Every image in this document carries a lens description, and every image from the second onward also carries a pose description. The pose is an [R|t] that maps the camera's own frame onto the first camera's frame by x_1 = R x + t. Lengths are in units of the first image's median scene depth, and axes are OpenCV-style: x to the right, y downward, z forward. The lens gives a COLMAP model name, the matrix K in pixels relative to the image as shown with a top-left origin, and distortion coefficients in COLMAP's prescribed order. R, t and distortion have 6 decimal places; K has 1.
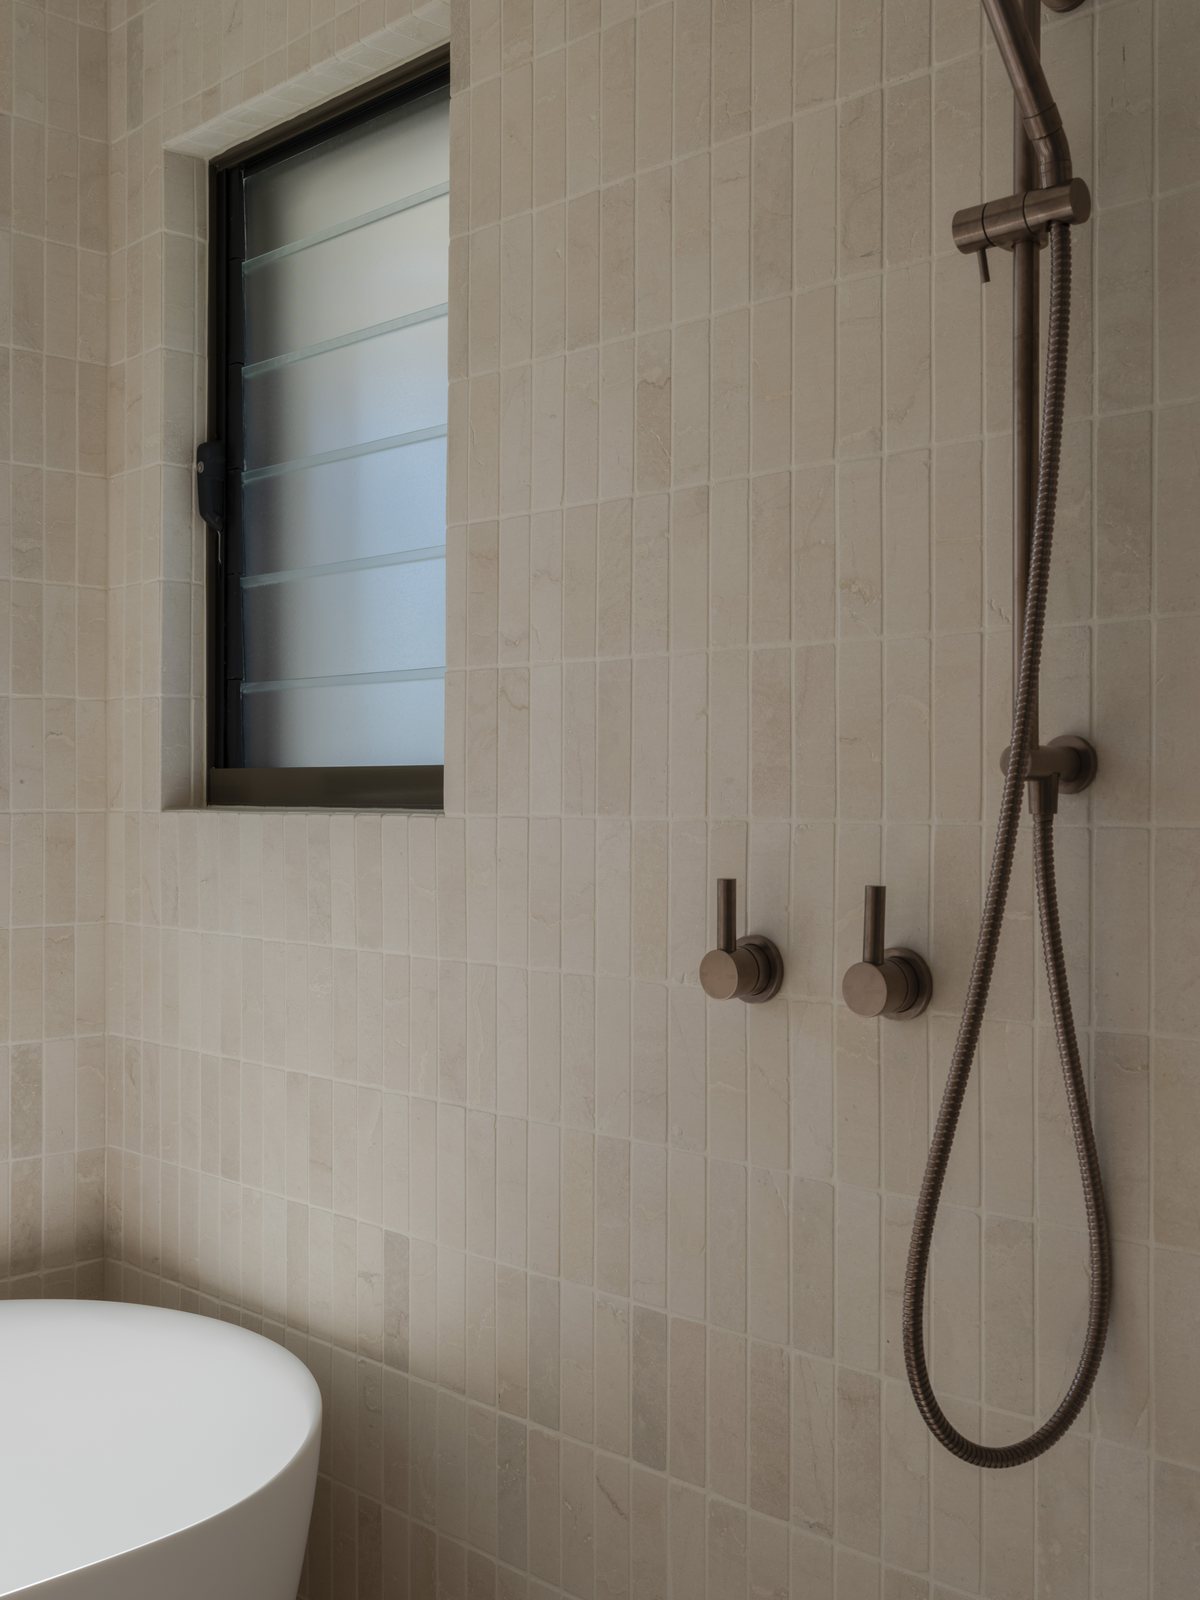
lens RADIAL K [[1631.3, 0, 600.0], [0, 1631.3, 800.0], [0, 0, 1]] dist [-0.047650, 0.106220]
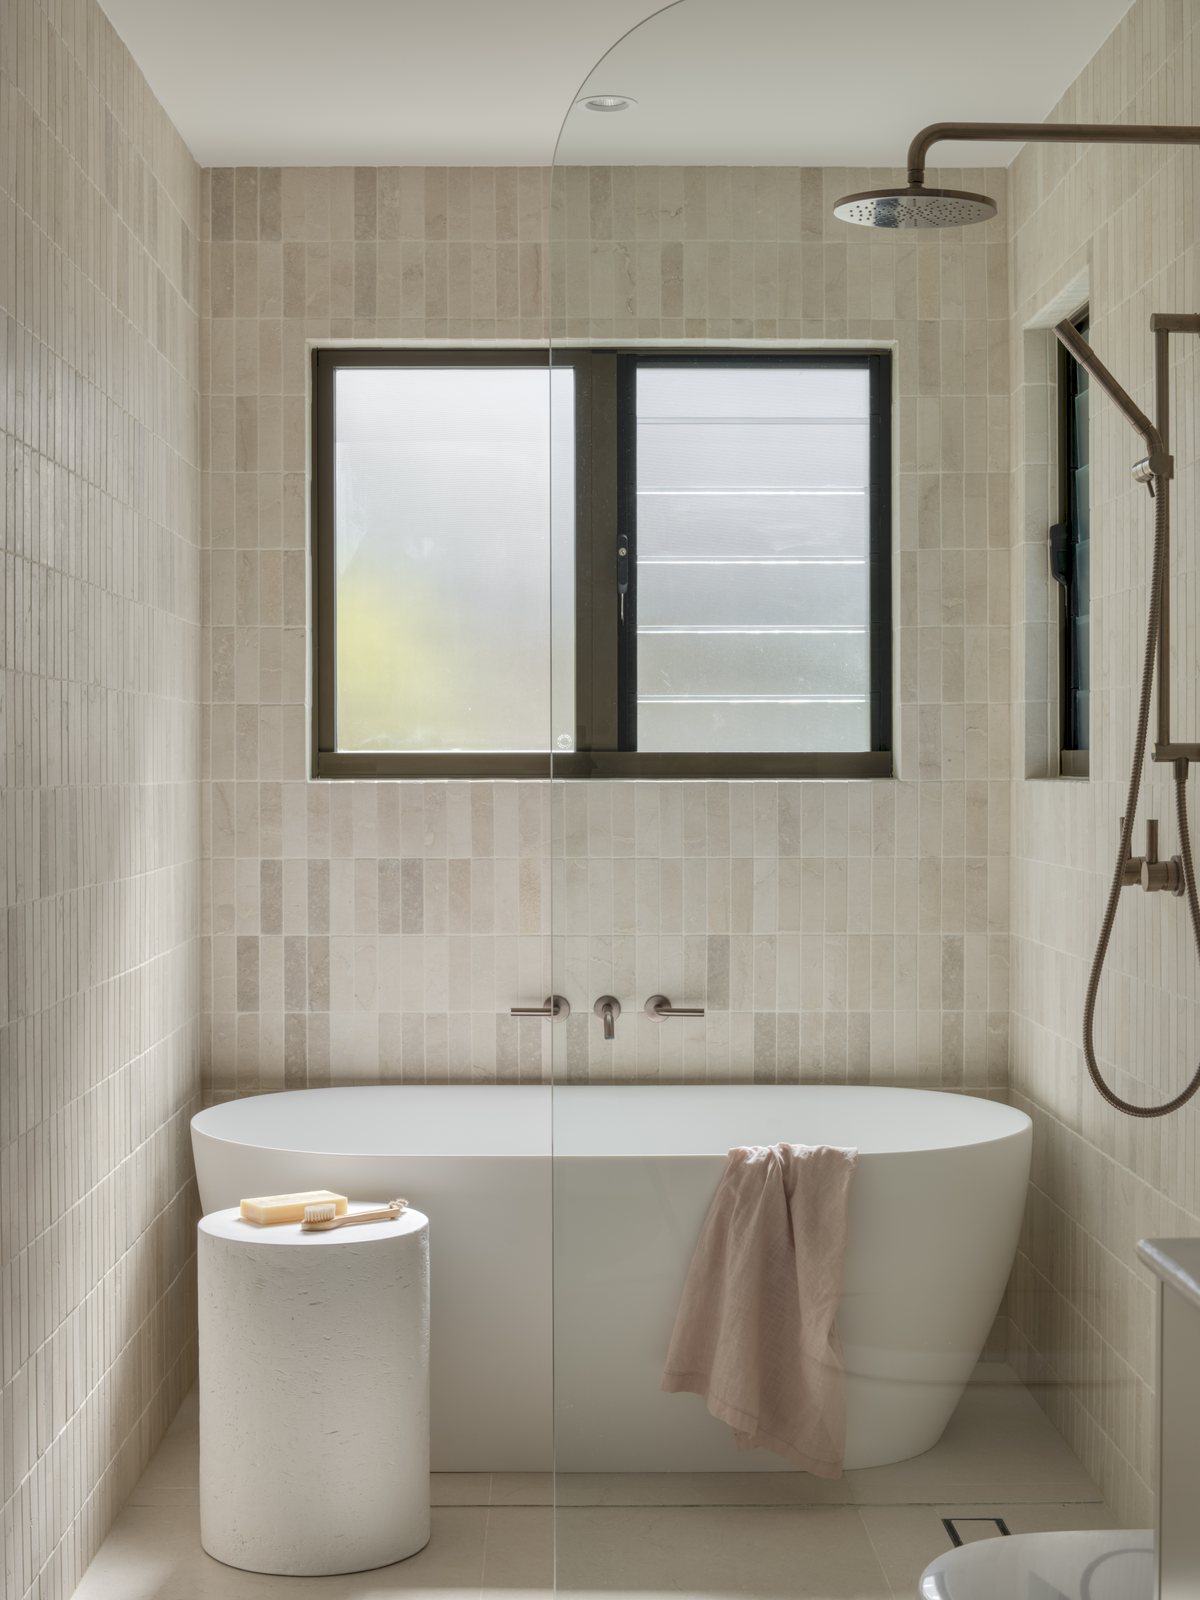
lens RADIAL K [[2483.3, 0, 600.0], [0, 2483.3, 800.0], [0, 0, 1]] dist [-0.075802, 0.206493]
pose [[0.704809, 0.004344, -0.709384, 1.601639], [0.003777, 0.999944, 0.009876, 0.002107], [0.709387, -0.009640, 0.704753, -1.300915]]
